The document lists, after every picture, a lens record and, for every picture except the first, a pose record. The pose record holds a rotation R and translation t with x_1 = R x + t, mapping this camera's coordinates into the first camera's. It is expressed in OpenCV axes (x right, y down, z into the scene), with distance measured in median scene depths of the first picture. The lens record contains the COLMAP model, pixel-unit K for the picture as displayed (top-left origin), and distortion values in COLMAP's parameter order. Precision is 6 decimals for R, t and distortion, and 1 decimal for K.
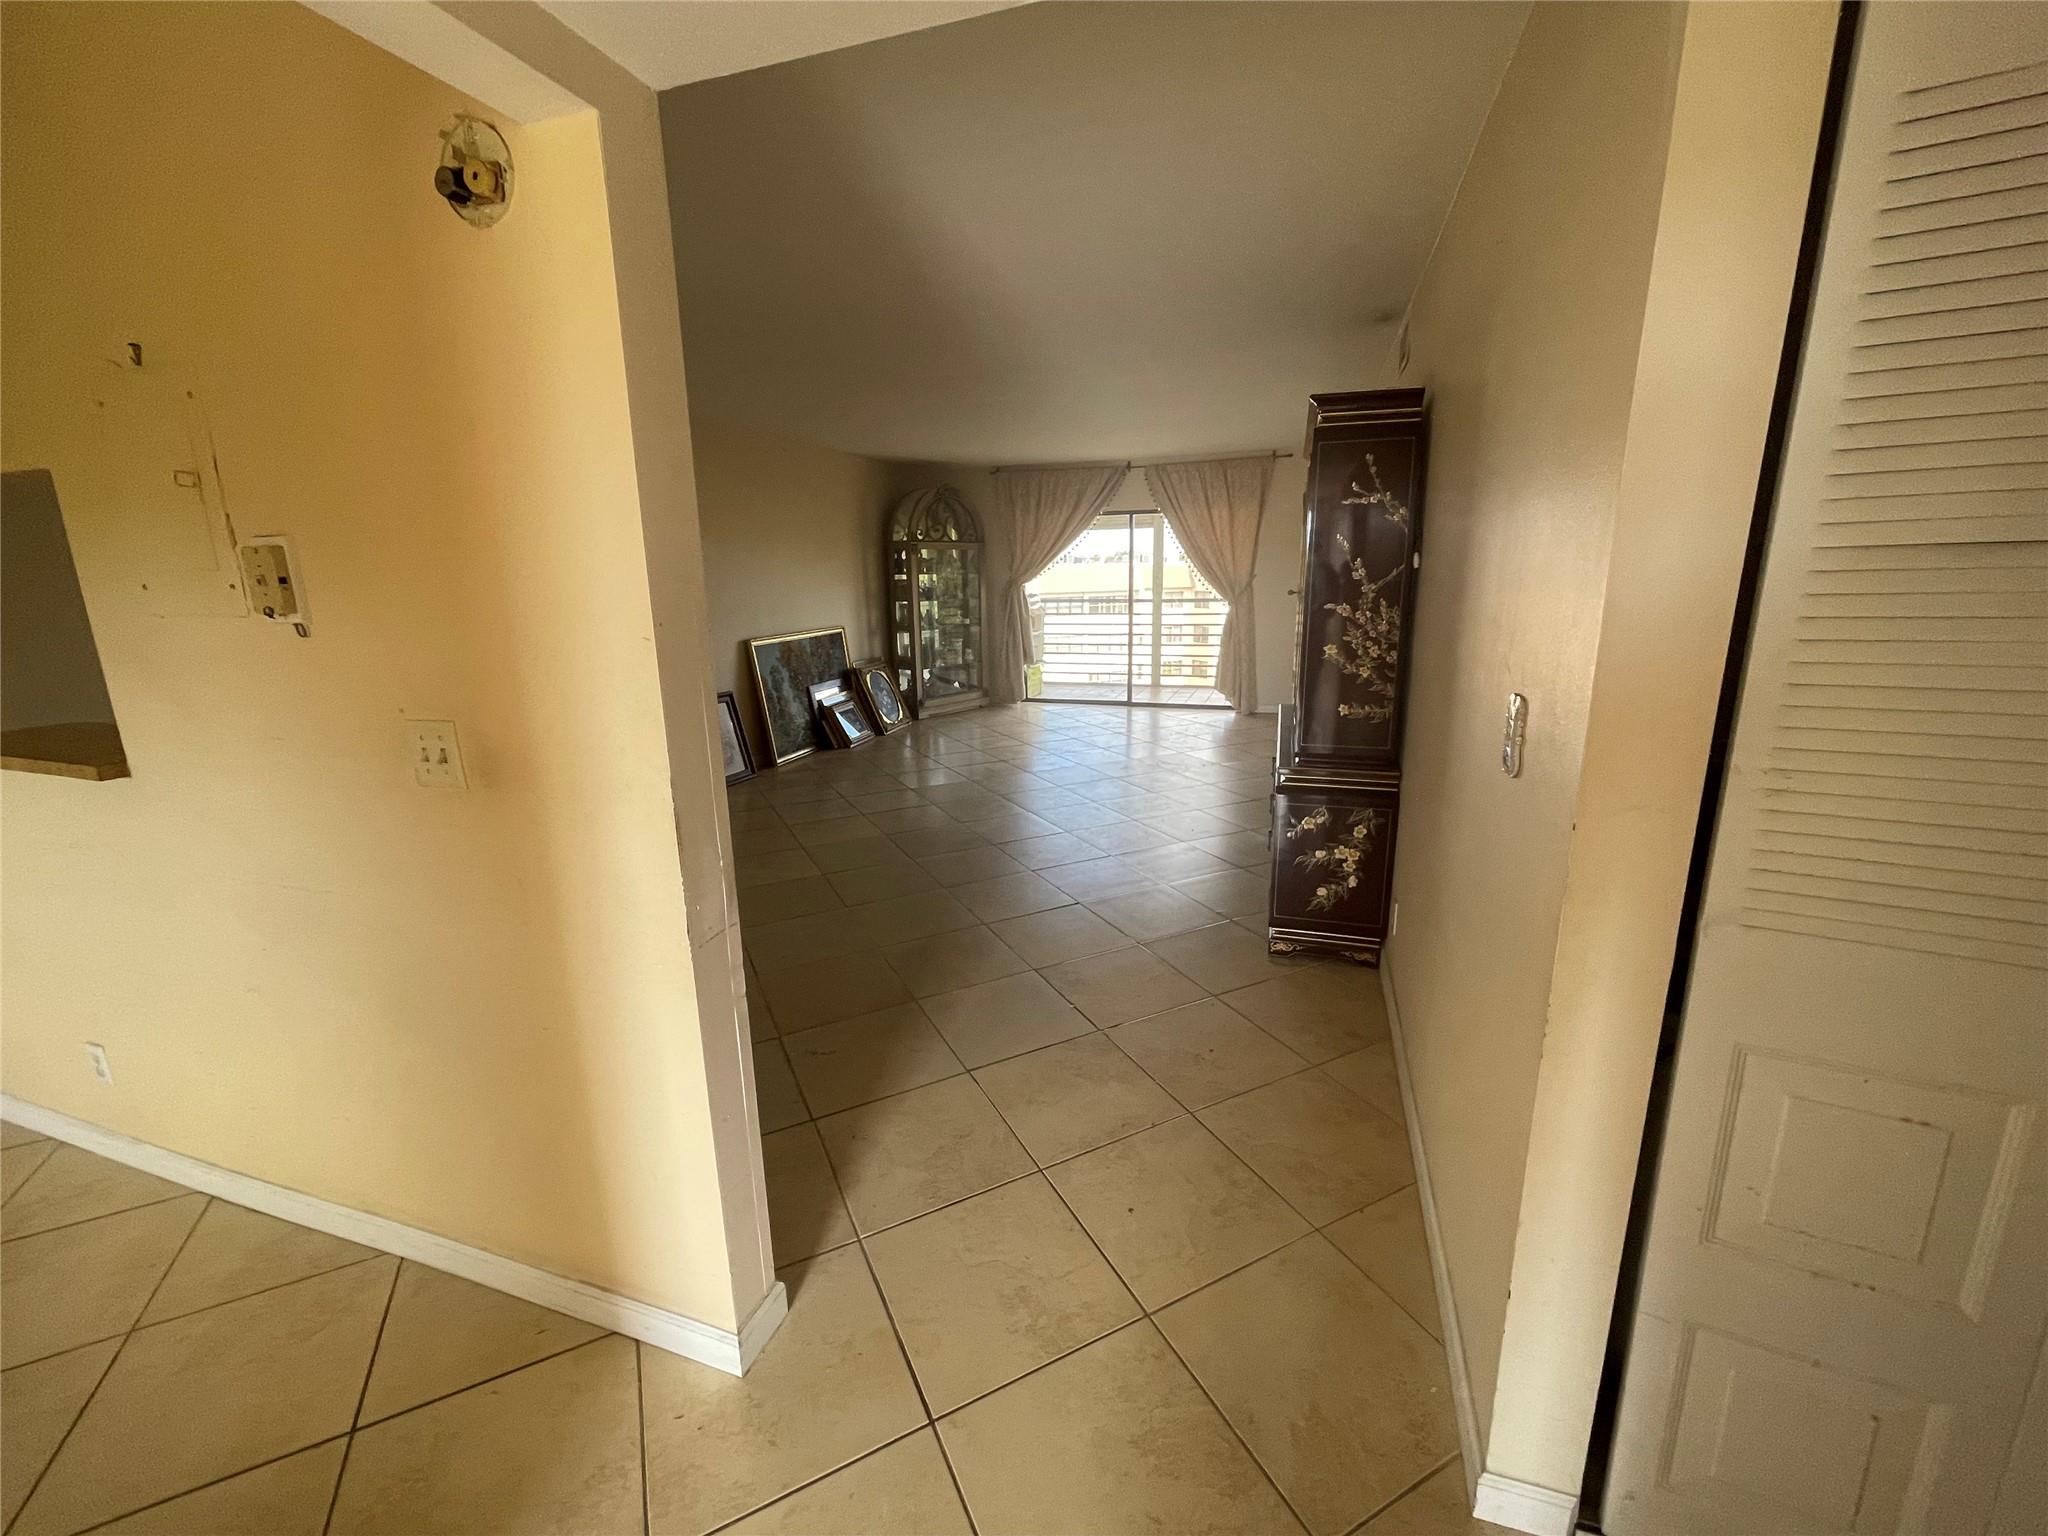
lens RADIAL K [[827.5, 0, 1022.9], [0, 827.5, 762.4], [0, 0, 1]] dist [0.004016, -0.003838]
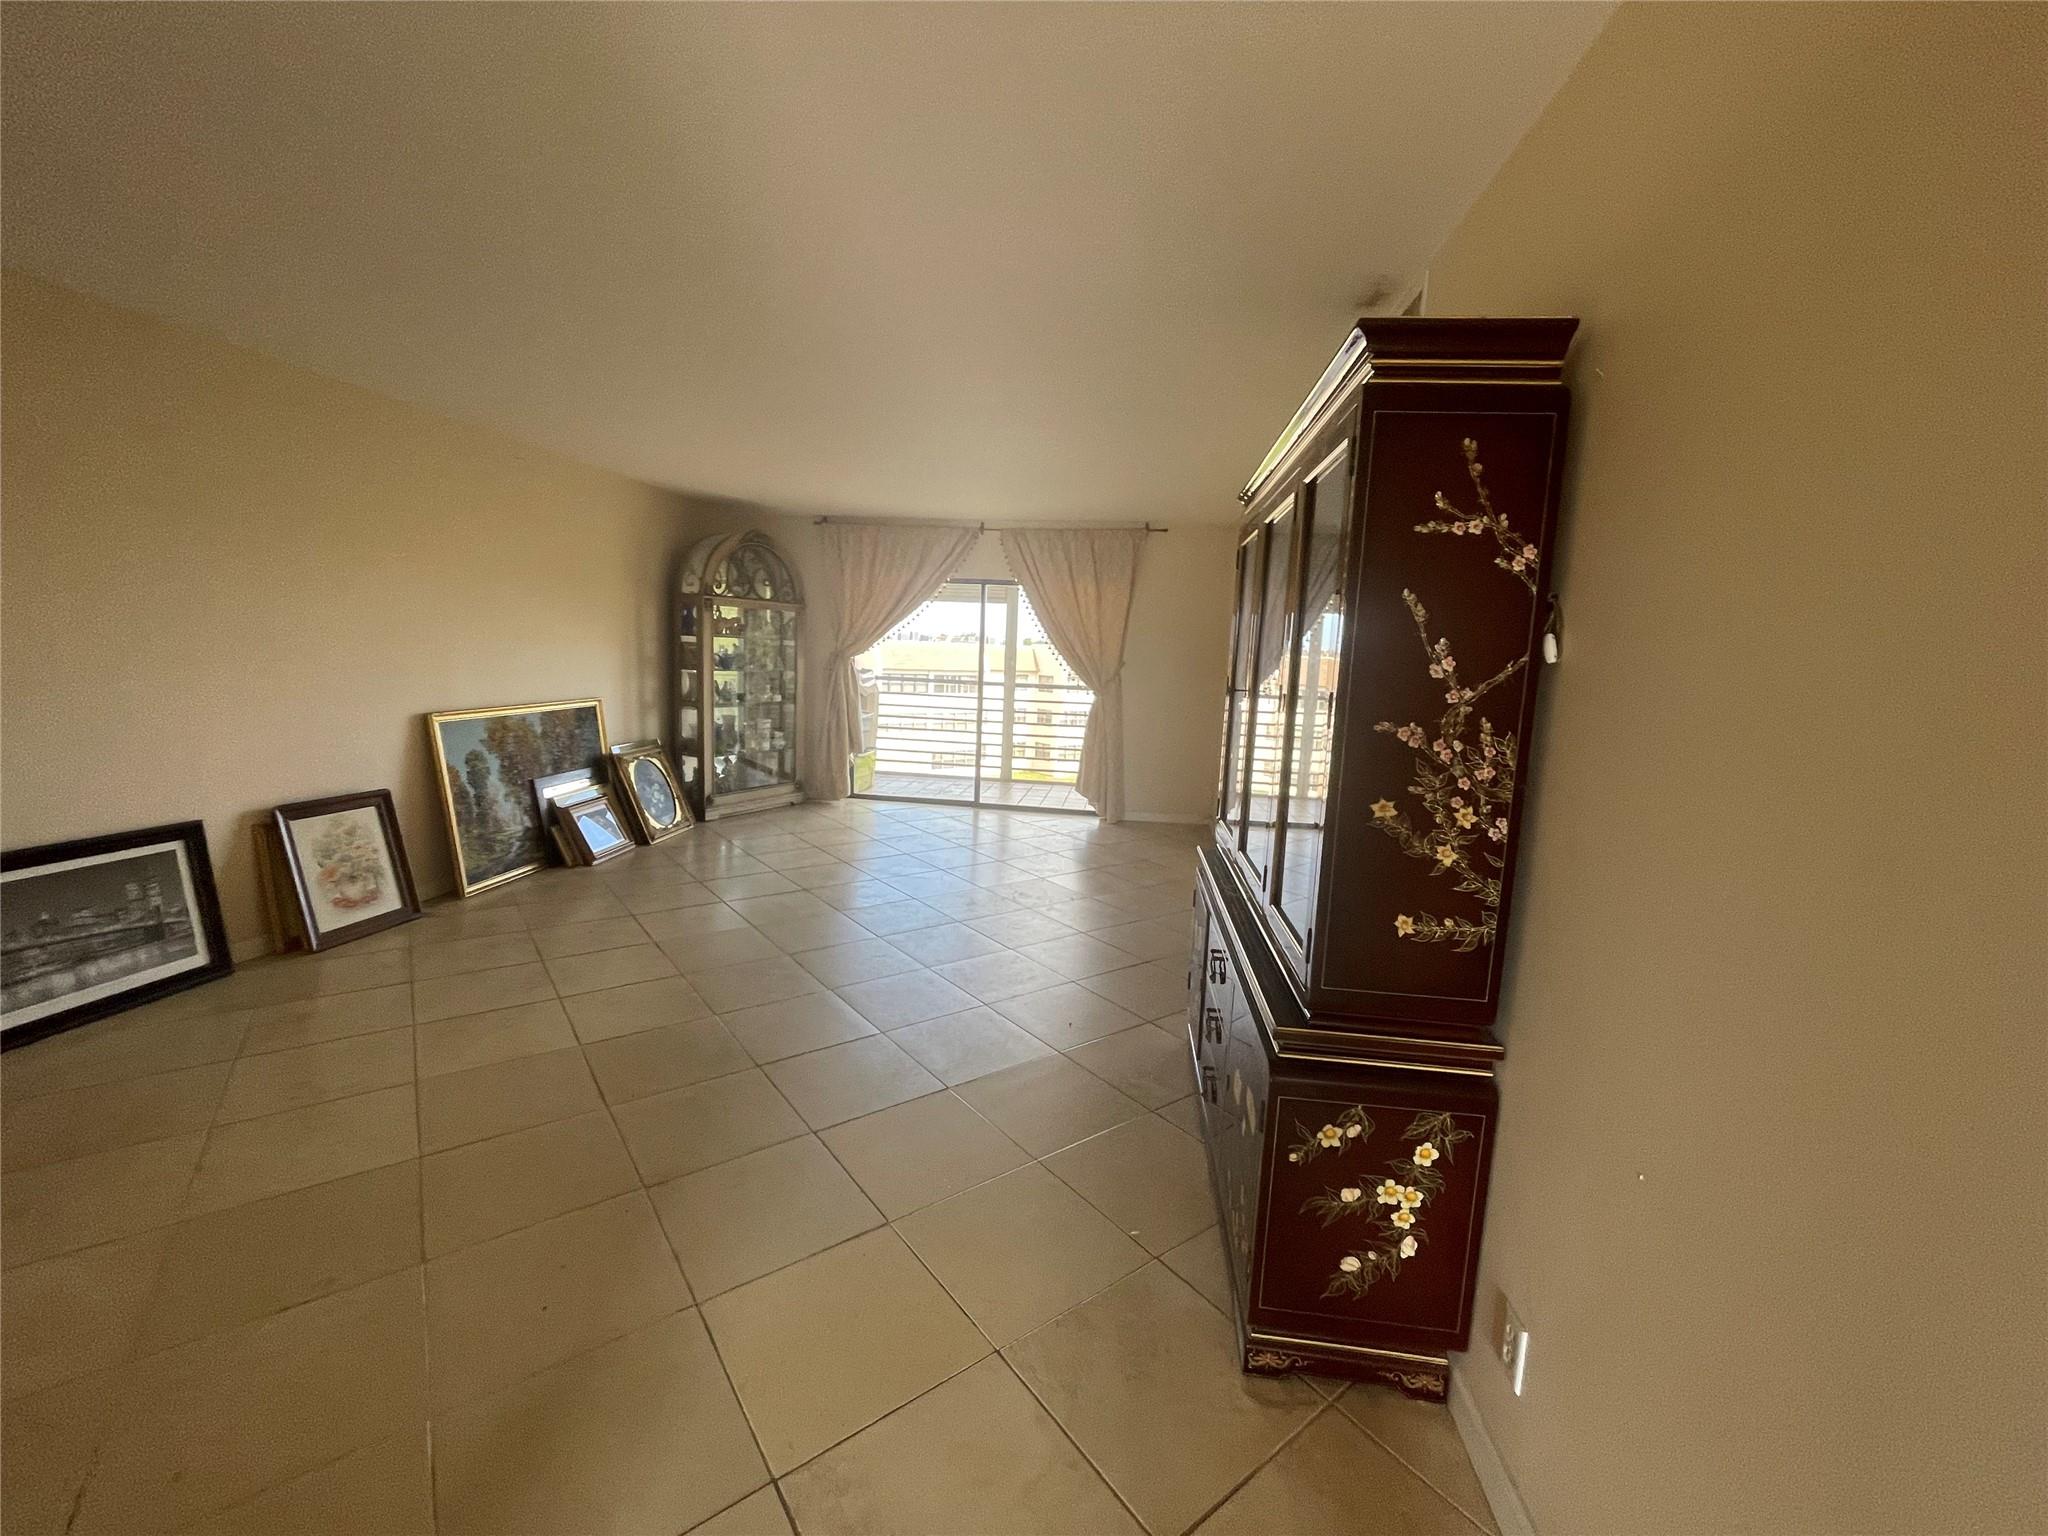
lens RADIAL K [[827.1, 0, 1022.5], [0, 827.1, 761.0], [0, 0, 1]] dist [-0.004380, -0.000117]
pose [[0.981807, 0.033722, 0.186861, 0.019561], [-0.016069, 0.995329, -0.095191, -0.041000], [-0.189198, 0.090456, 0.977764, 0.193611]]
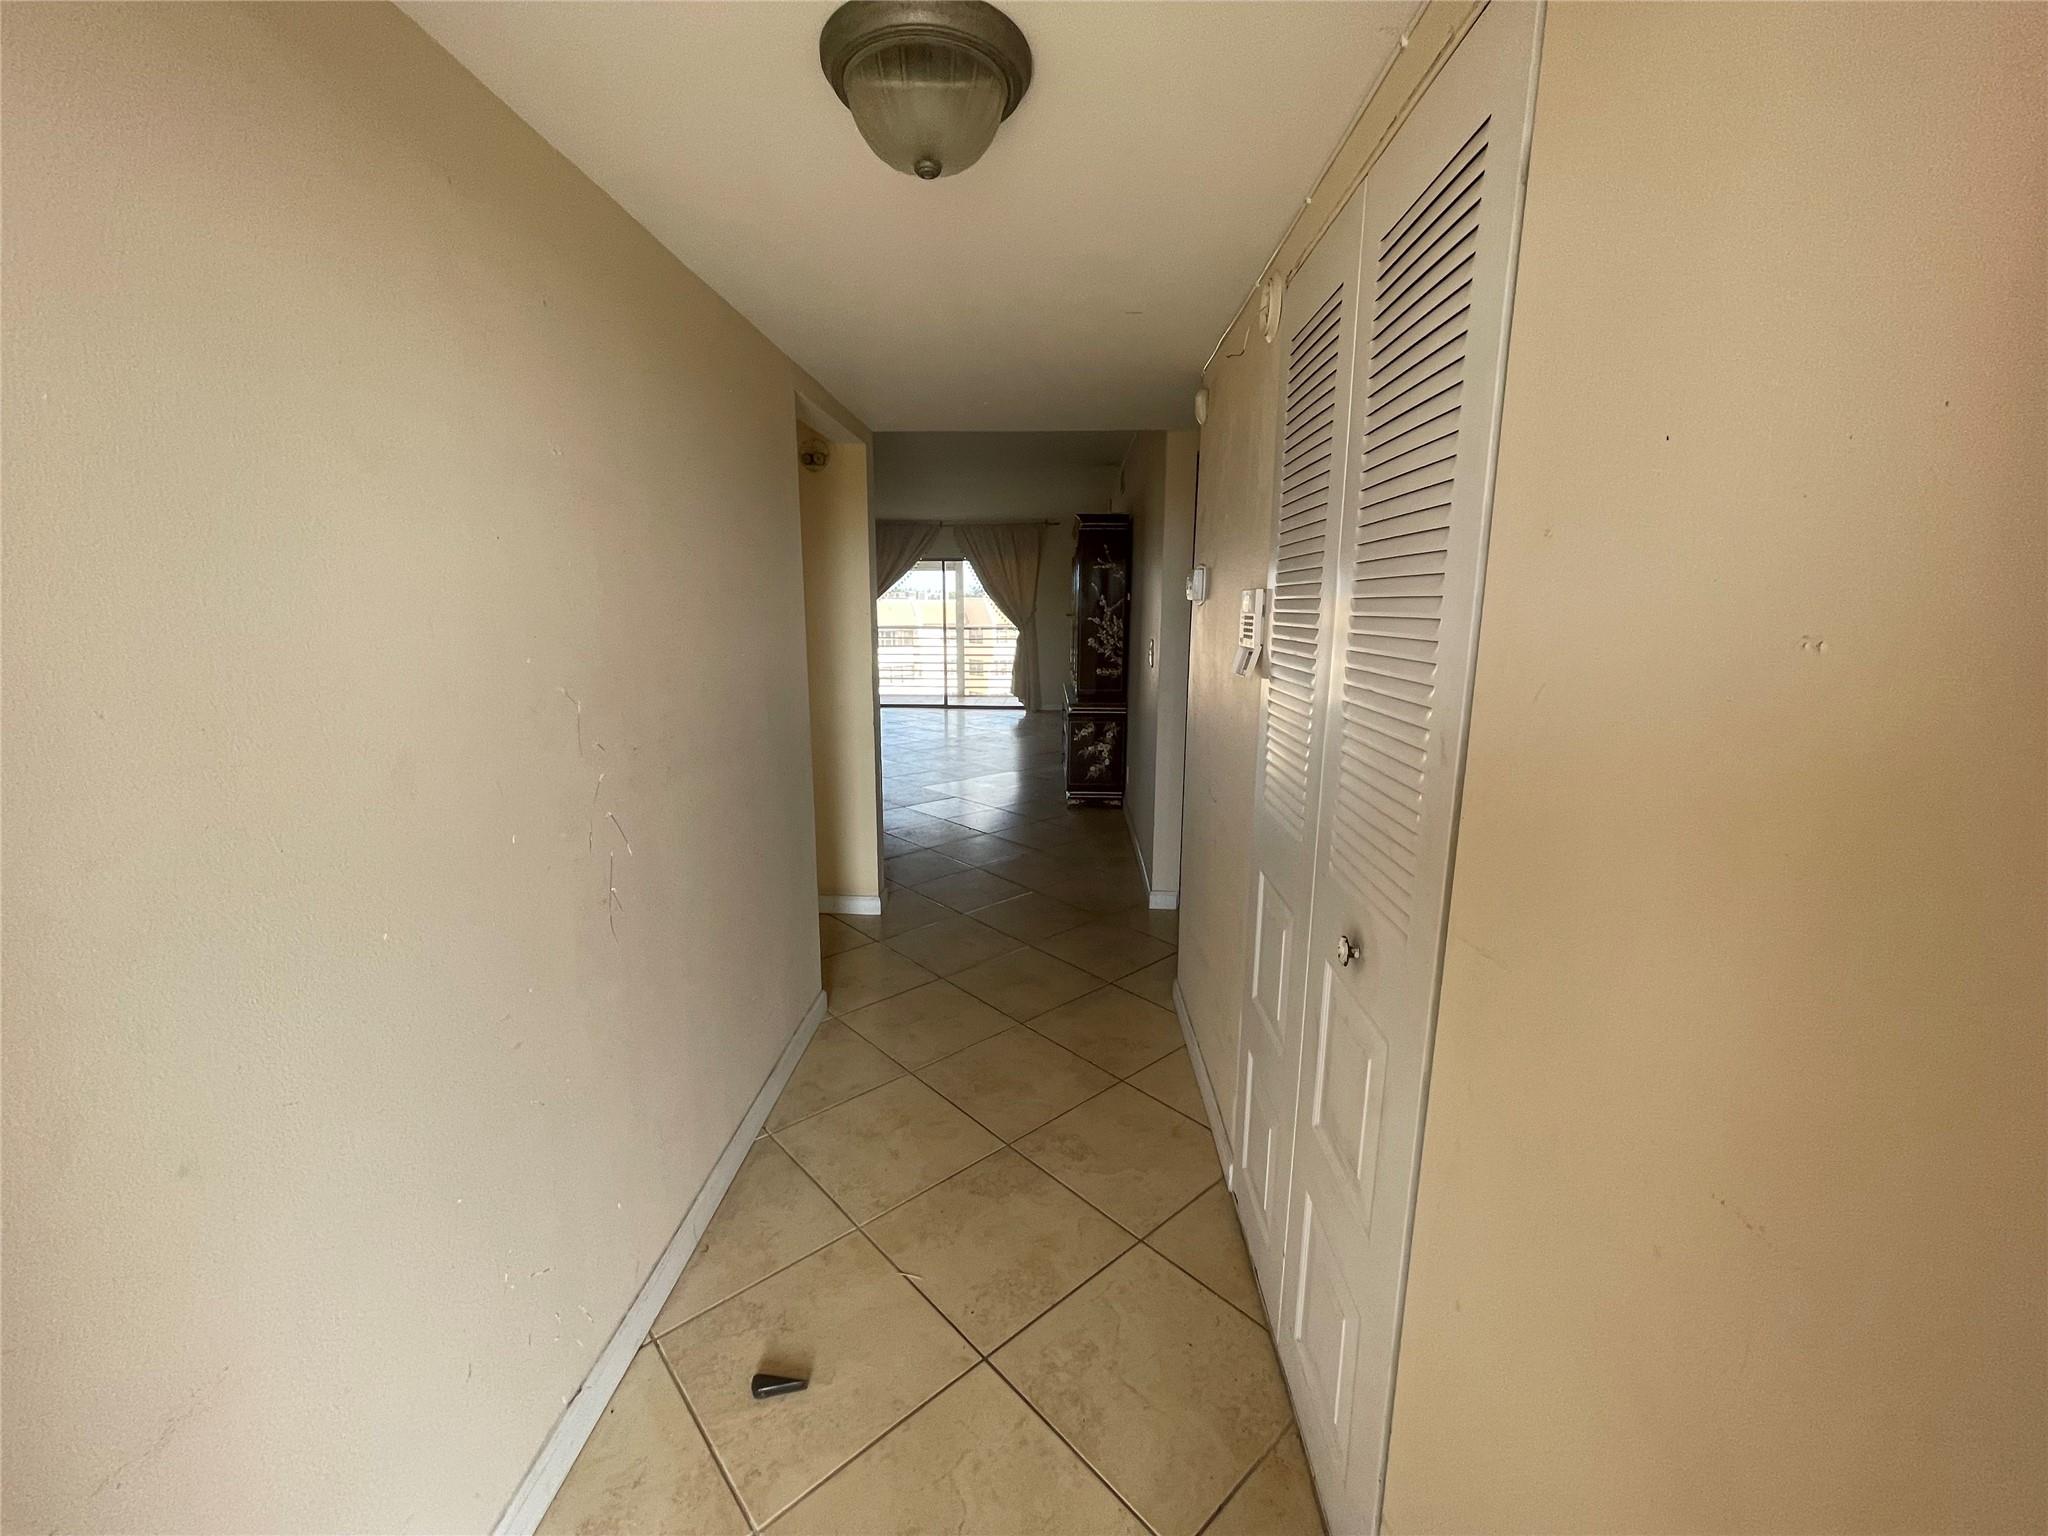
lens RADIAL K [[822.9, 0, 1024.0], [0, 822.9, 768.0], [0, 0, 1]] dist [-0.001506, -0.000553]
pose [[0.963200, -0.030244, 0.267080, -0.113446], [0.039824, 0.998740, -0.030527, 0.079211], [-0.265820, 0.040040, 0.963191, -0.299555]]
